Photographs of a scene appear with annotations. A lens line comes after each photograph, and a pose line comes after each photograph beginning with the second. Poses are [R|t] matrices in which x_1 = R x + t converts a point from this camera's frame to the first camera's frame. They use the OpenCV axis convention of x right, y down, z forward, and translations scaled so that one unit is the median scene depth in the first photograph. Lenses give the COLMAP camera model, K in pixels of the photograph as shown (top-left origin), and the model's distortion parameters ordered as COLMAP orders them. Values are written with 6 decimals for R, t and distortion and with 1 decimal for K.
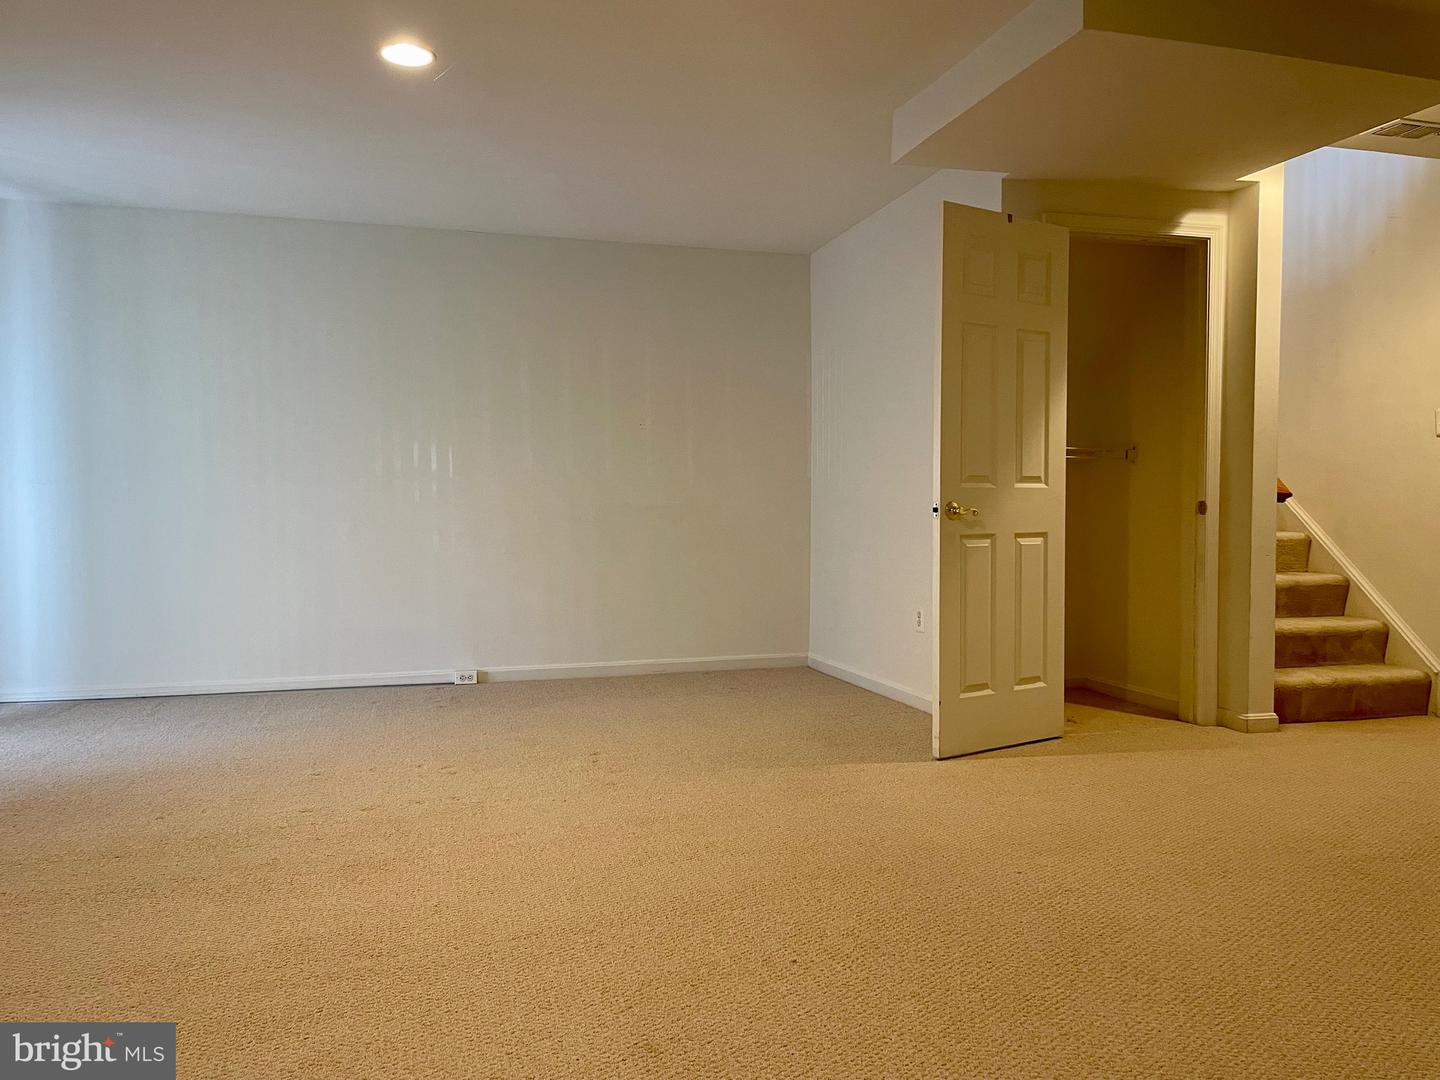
lens RADIAL K [[1106.1, 0, 720.0], [0, 1106.1, 540.0], [0, 0, 1]] dist [-0.028720, -0.000038]
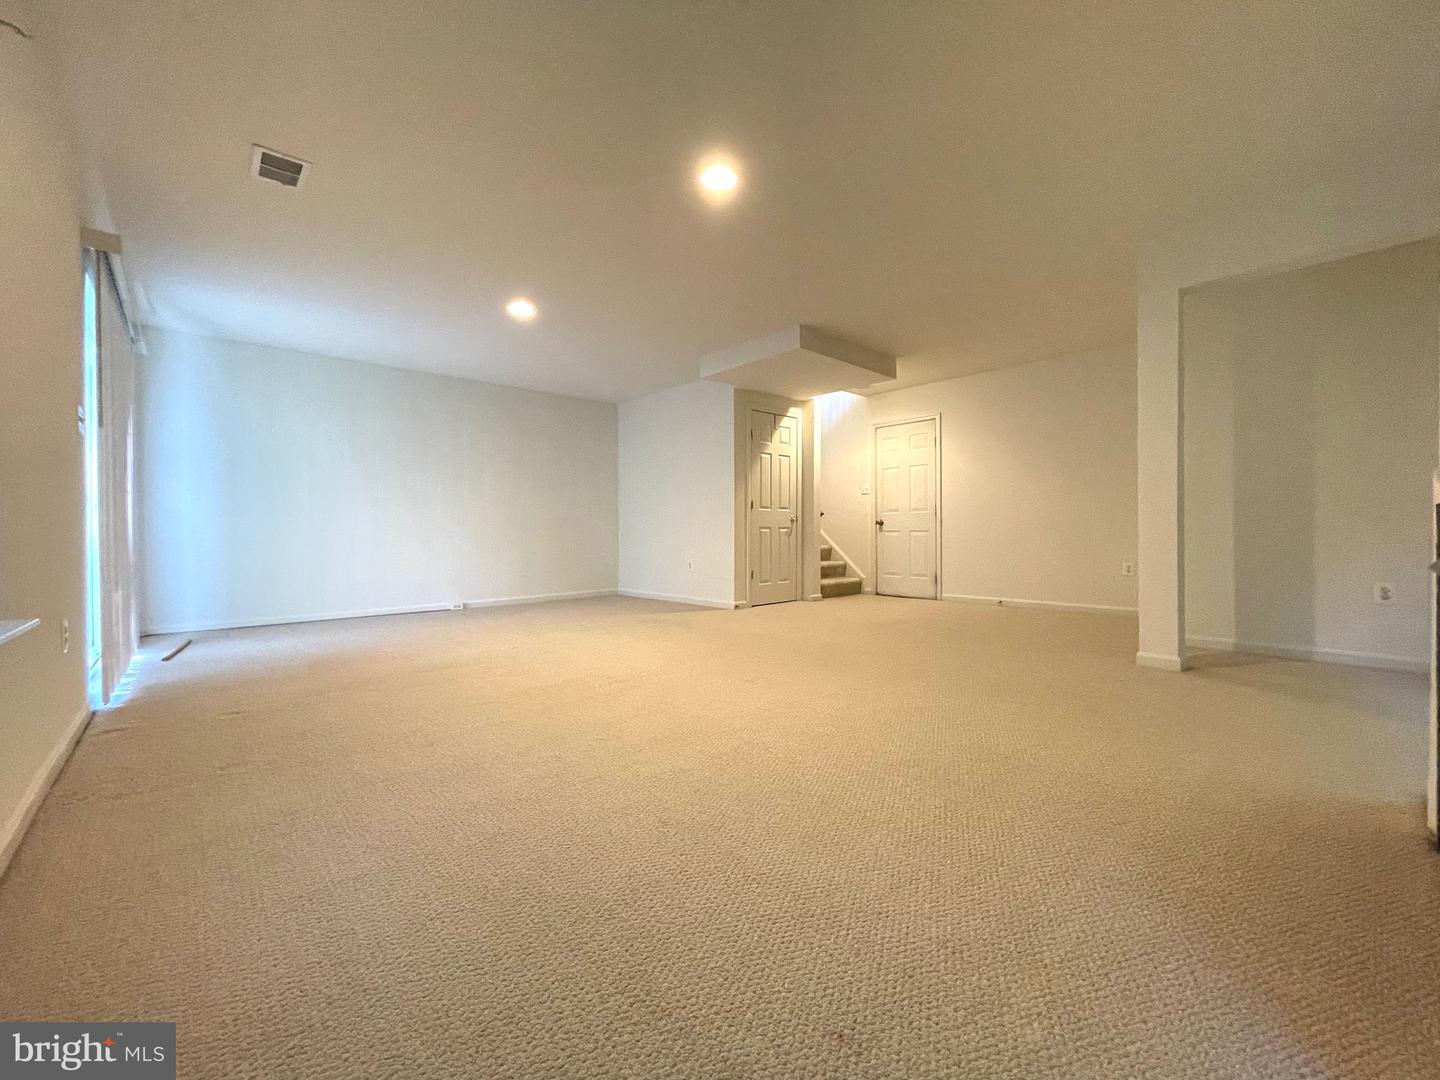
lens RADIAL K [[580.7, 0, 720.0], [0, 580.7, 540.0], [0, 0, 1]] dist [0.000982, 0.000014]
pose [[0.882092, -0.011061, 0.470947, -0.382708], [0.014822, 0.999881, -0.004279, 0.023877], [-0.470844, 0.010755, 0.882151, -0.151375]]
